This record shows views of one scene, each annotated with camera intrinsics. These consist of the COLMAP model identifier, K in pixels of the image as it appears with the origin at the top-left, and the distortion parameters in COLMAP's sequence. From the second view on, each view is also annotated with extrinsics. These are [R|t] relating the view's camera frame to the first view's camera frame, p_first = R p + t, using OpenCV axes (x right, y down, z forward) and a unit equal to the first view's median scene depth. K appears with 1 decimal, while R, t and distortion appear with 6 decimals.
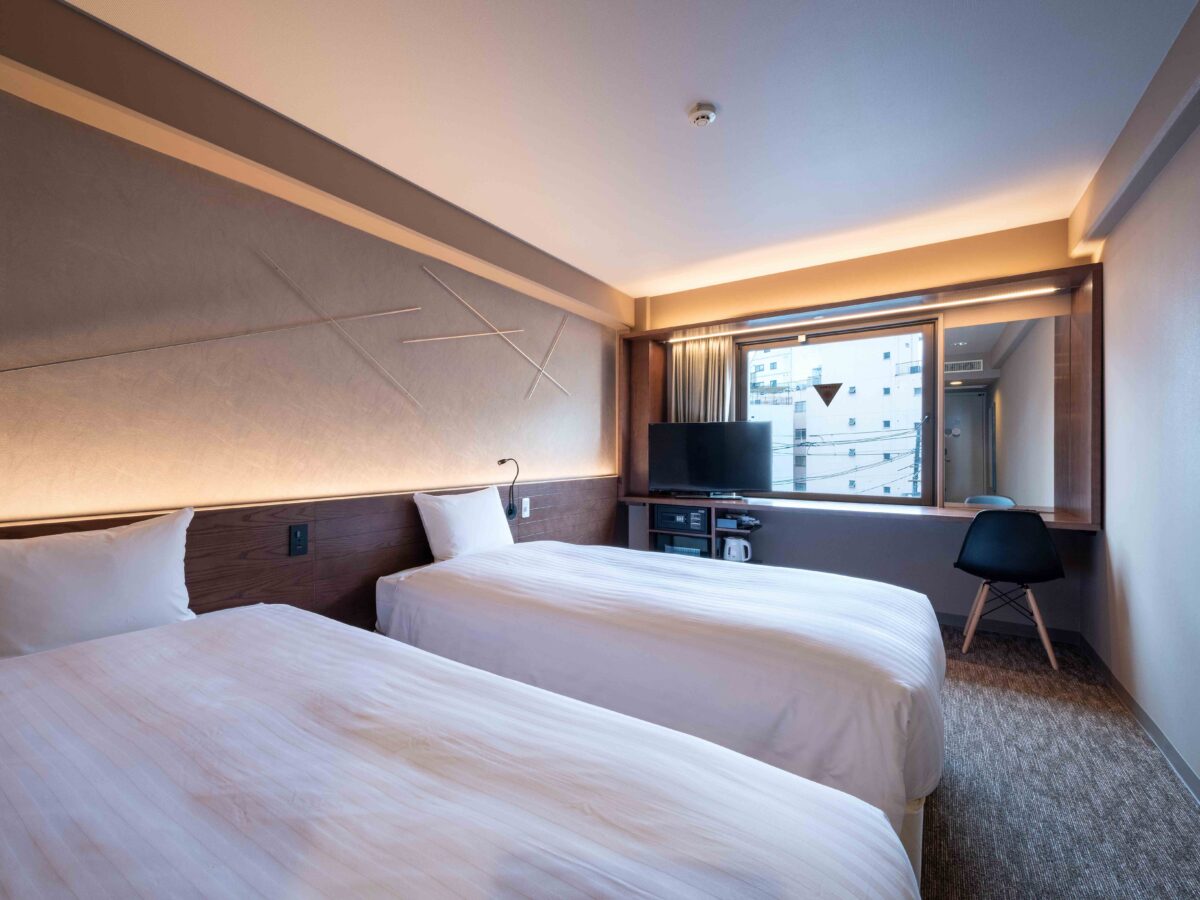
lens RADIAL K [[531.9, 0, 547.1], [0, 531.9, 451.0], [0, 0, 1]] dist [-0.000588, -0.000146]
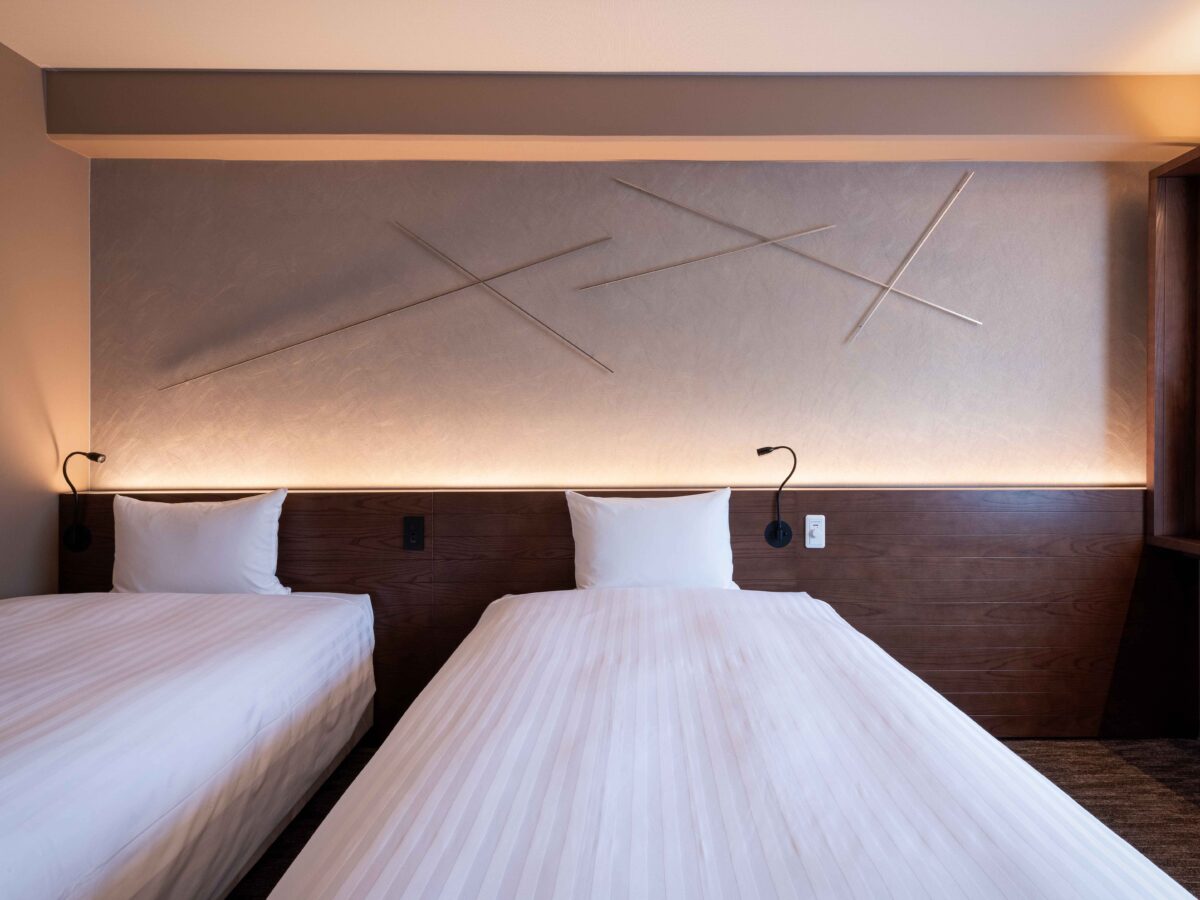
lens RADIAL K [[570.9, 0, 599.8], [0, 570.9, 435.1], [0, 0, 1]] dist [0.003049, 0.000443]
pose [[0.592152, 0.002056, -0.805824, 0.274540], [0.003081, 0.999984, 0.004815, -0.001343], [0.805820, -0.005334, 0.592136, 0.379028]]
